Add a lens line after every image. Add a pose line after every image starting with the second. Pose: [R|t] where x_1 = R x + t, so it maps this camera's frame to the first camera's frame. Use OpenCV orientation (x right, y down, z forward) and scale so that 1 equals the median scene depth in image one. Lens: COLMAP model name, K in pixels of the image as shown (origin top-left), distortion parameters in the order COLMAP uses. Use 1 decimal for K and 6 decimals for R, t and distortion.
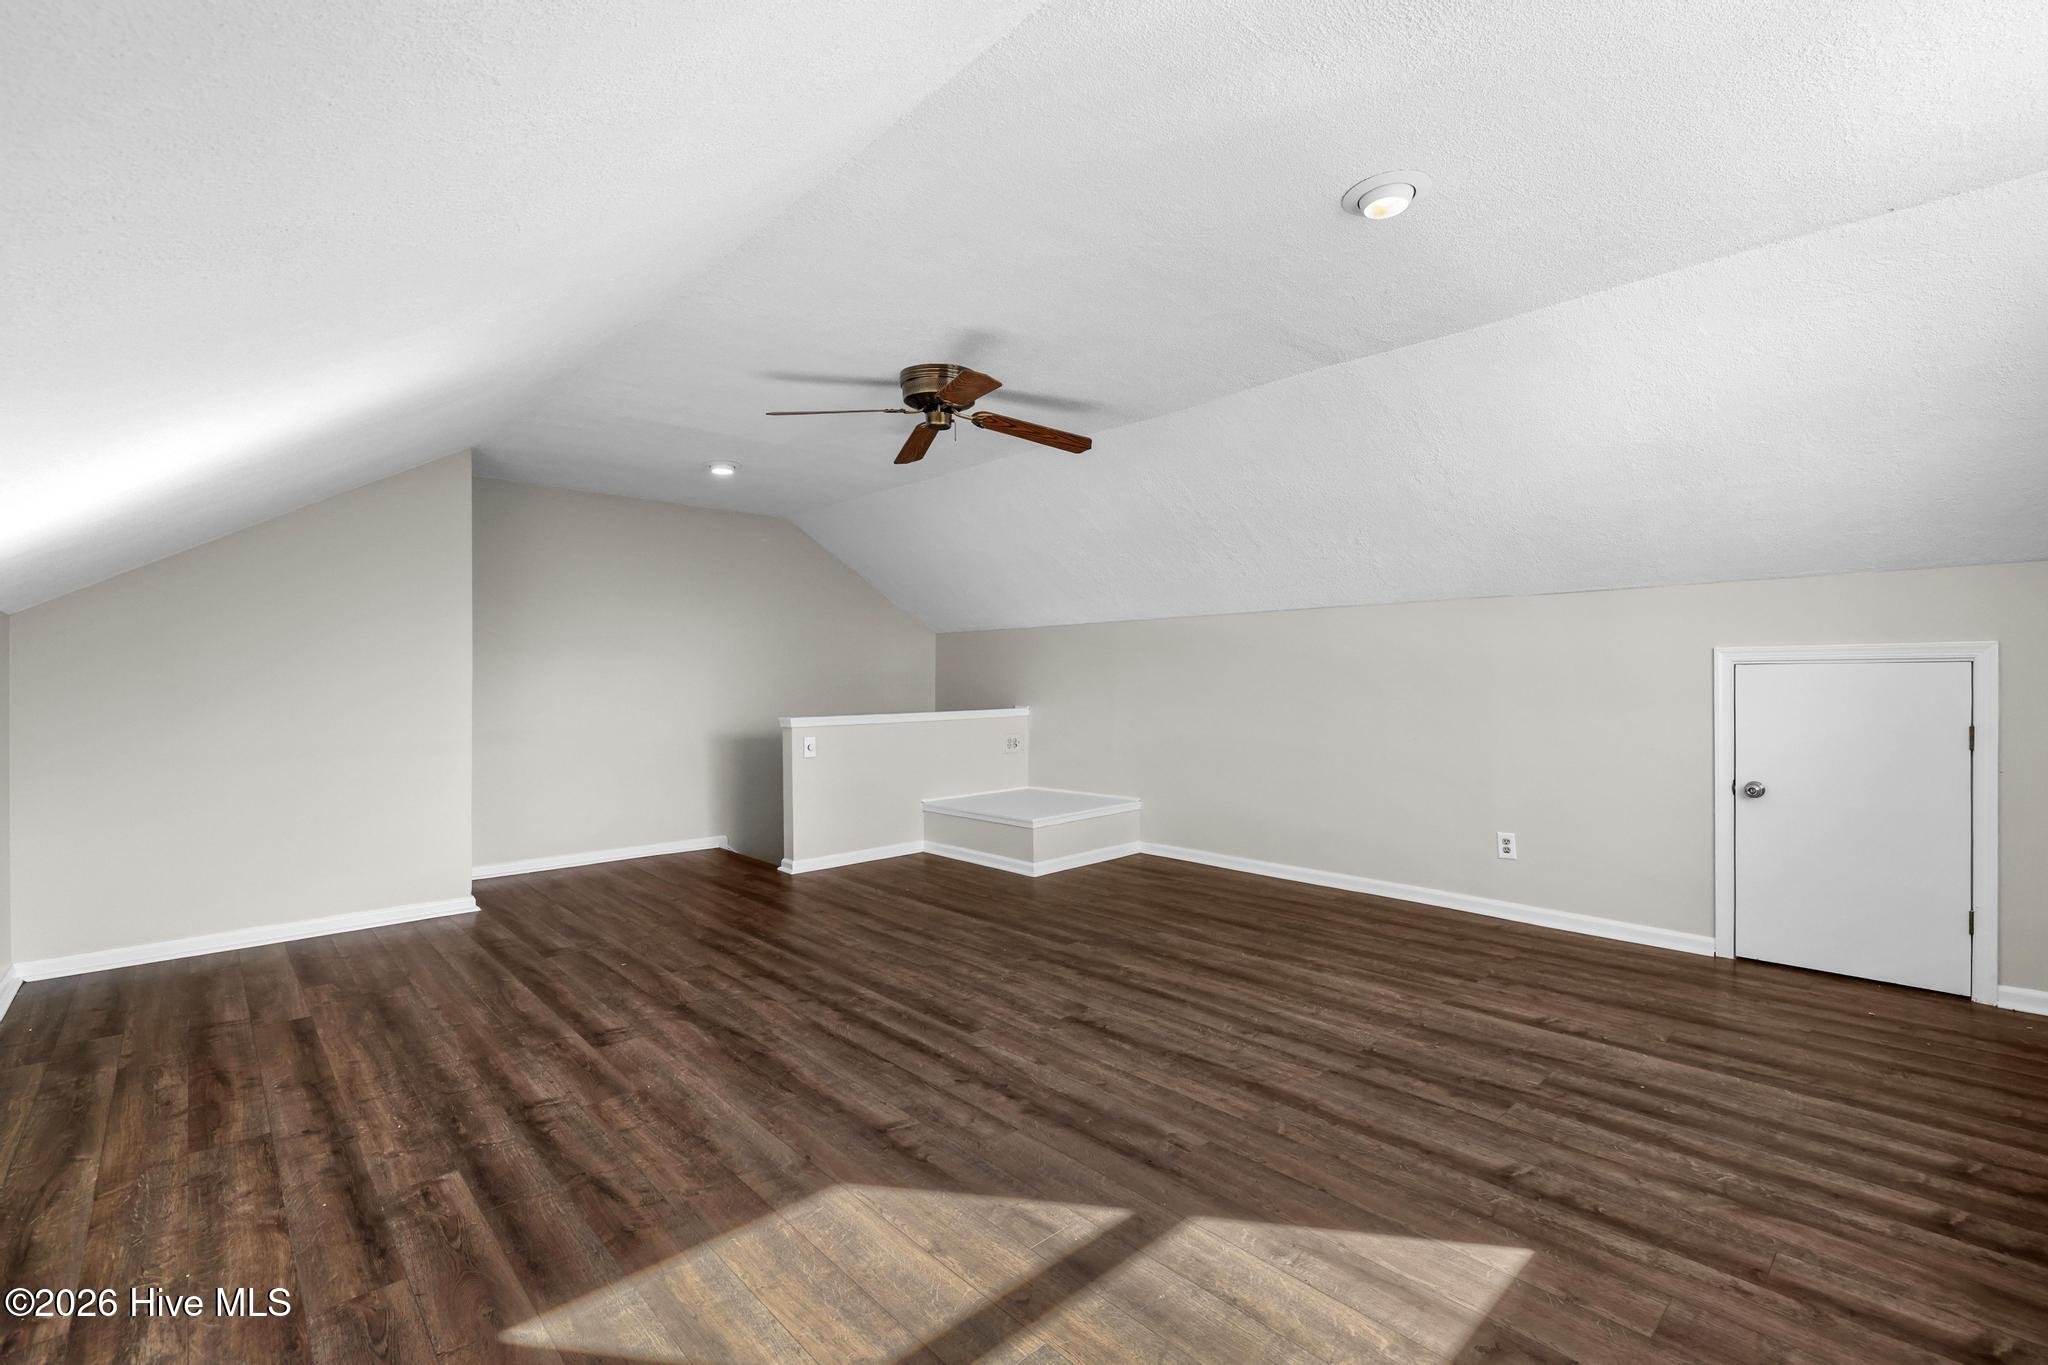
lens RADIAL K [[899.7, 0, 1023.9], [0, 899.7, 673.1], [0, 0, 1]] dist [0.003105, -0.000239]
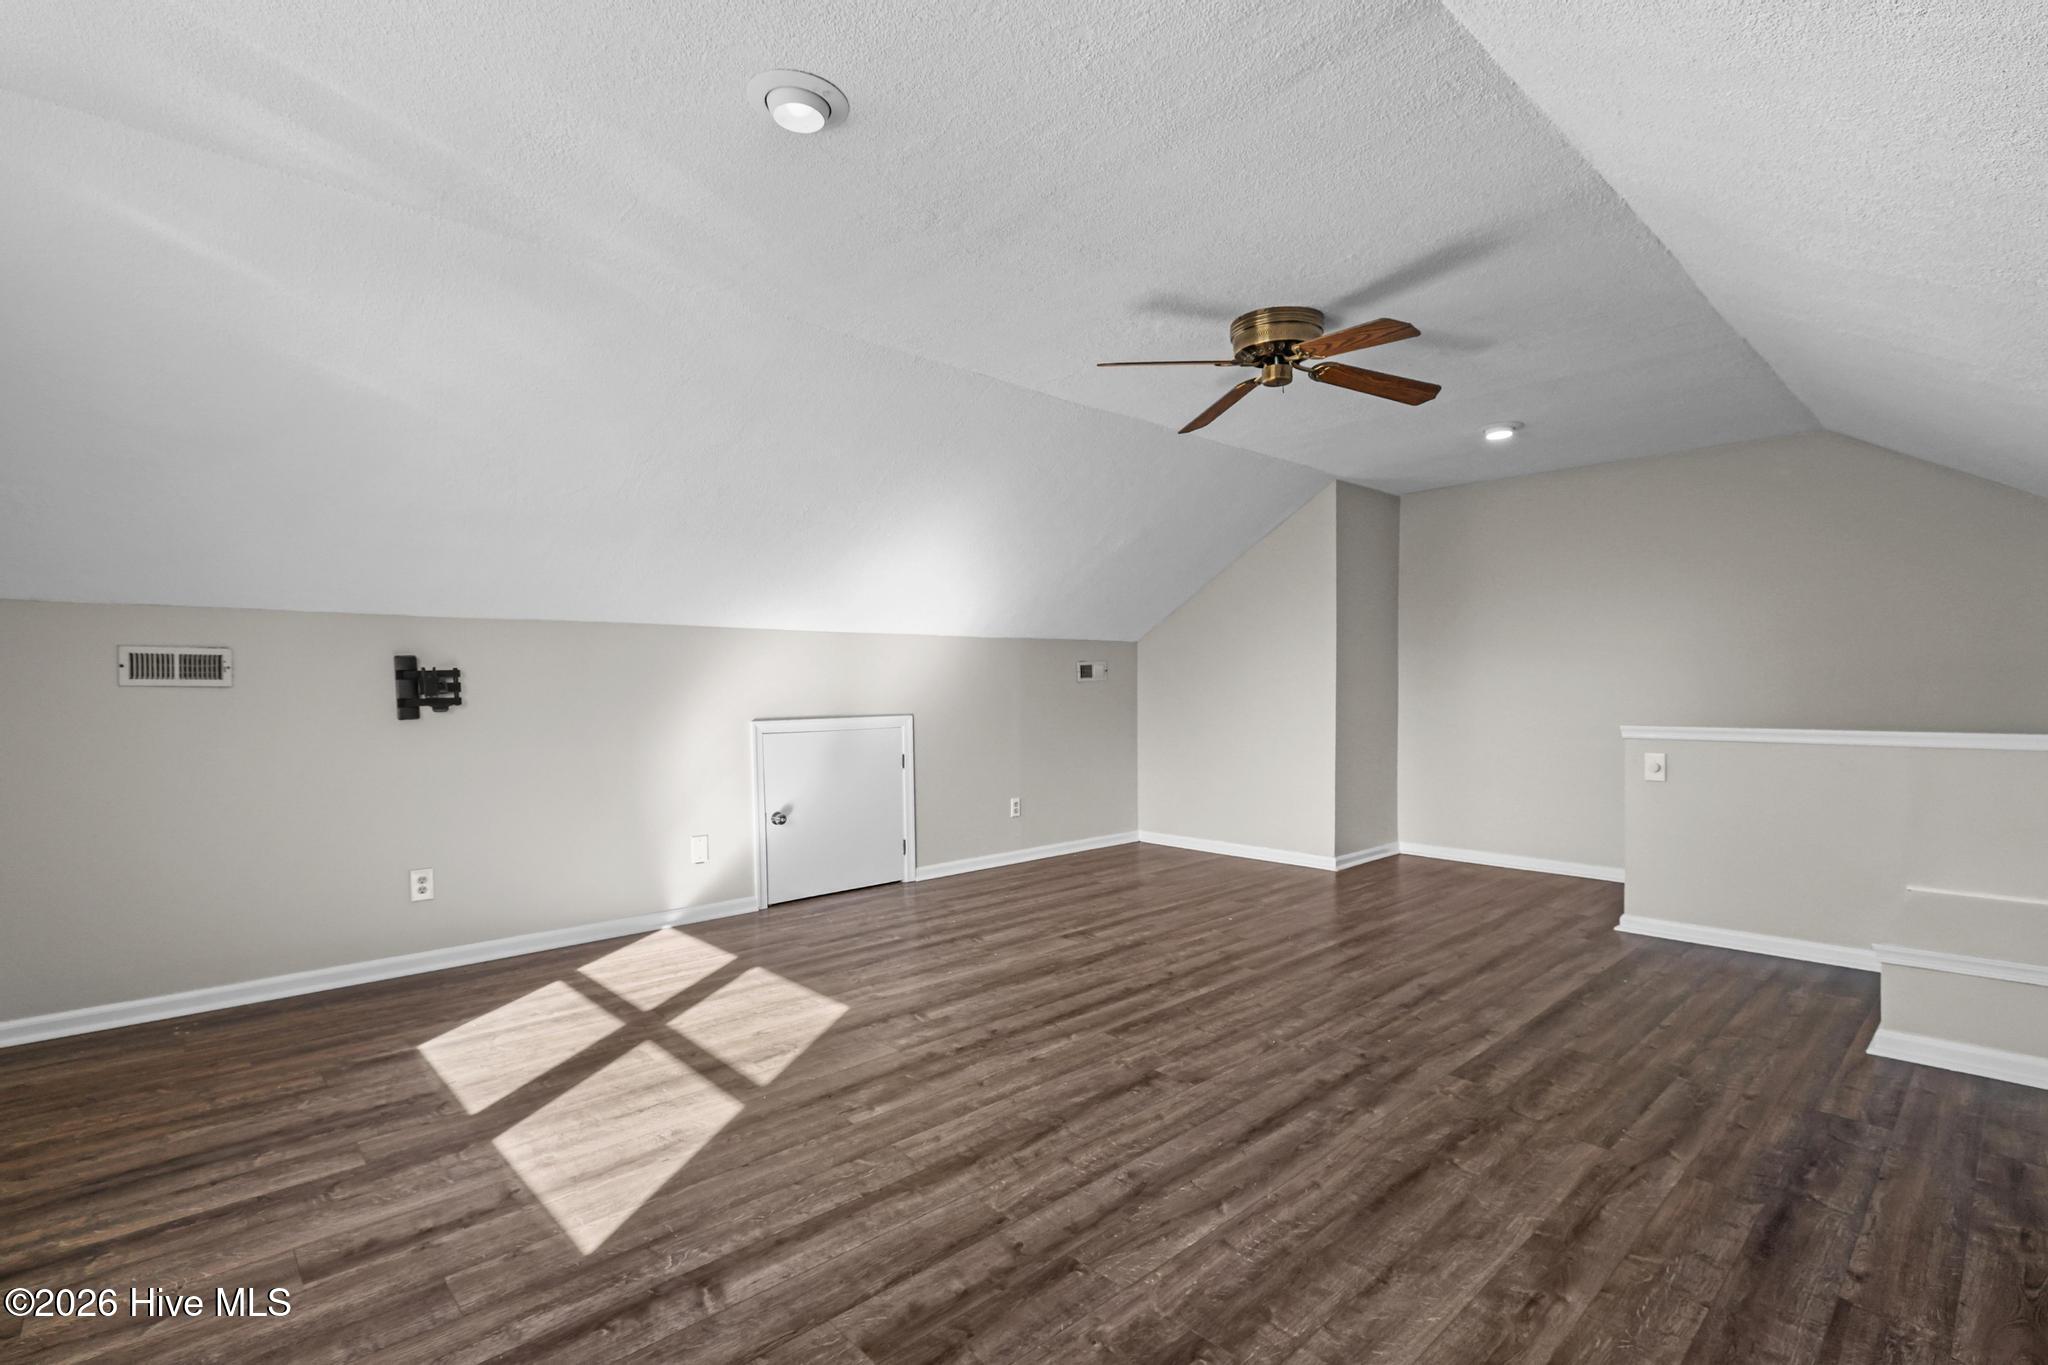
lens RADIAL K [[956.0, 0, 1036.7], [0, 956.0, 684.6], [0, 0, 1]] dist [-0.000616, 0.000578]
pose [[0.004477, 0.007346, -0.999963, 1.033927], [0.012898, 0.999889, 0.007404, 0.005832], [0.999907, -0.012931, 0.004381, 0.959980]]
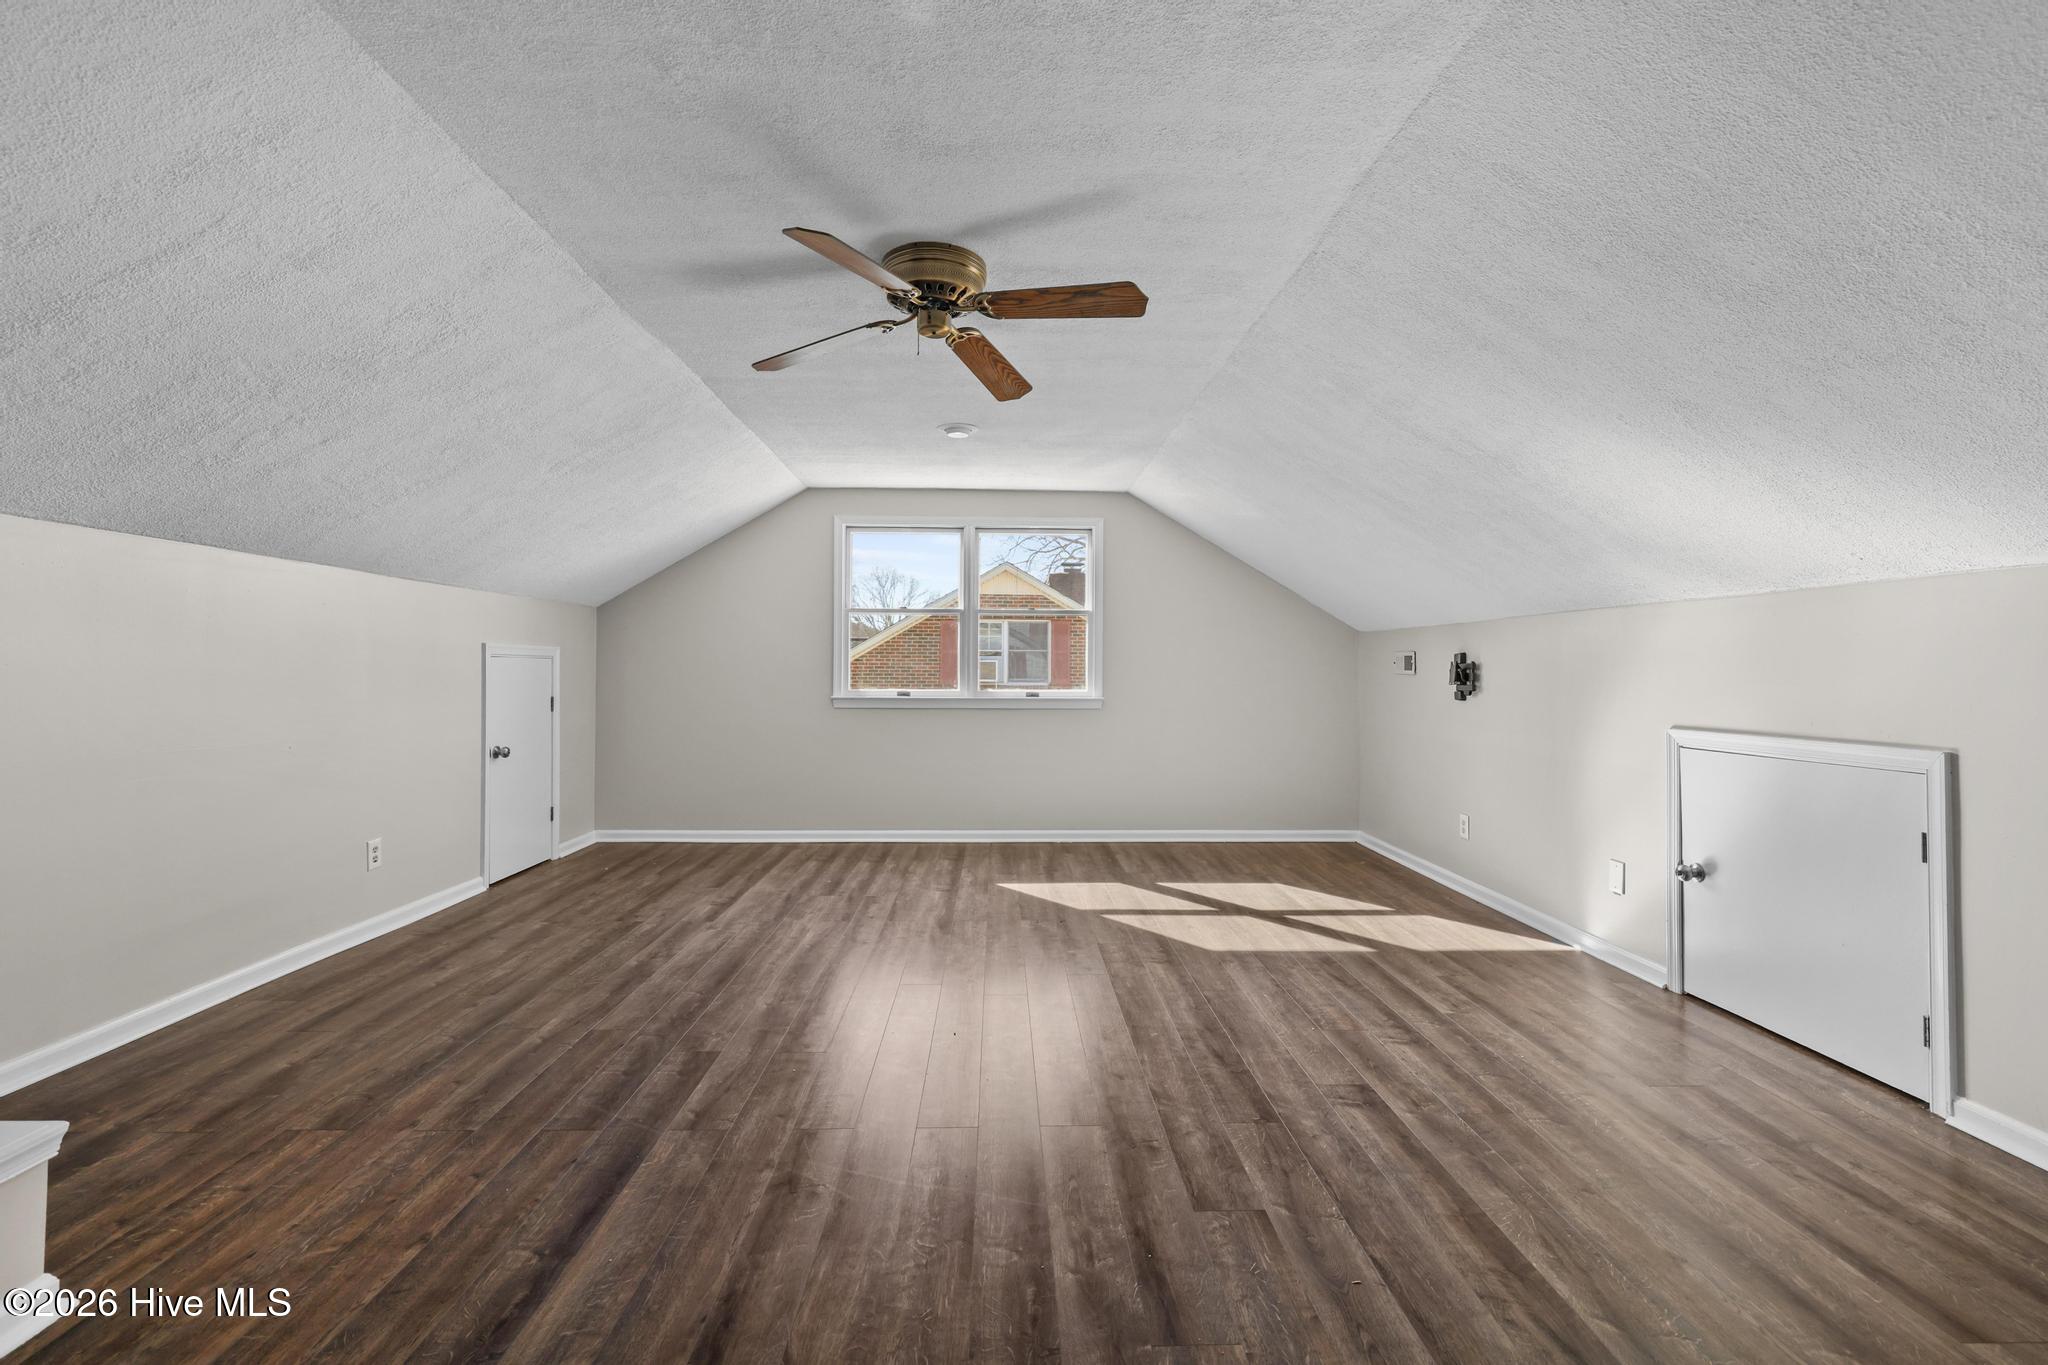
lens RADIAL K [[895.6, 0, 1024.0], [0, 895.6, 682.5], [0, 0, 1]] dist [0.002273, 0.000866]
pose [[-0.751783, -0.008925, 0.659350, -0.794387], [-0.008692, 0.999956, 0.003626, 0.021048], [-0.659353, -0.003005, -0.751827, 1.879166]]
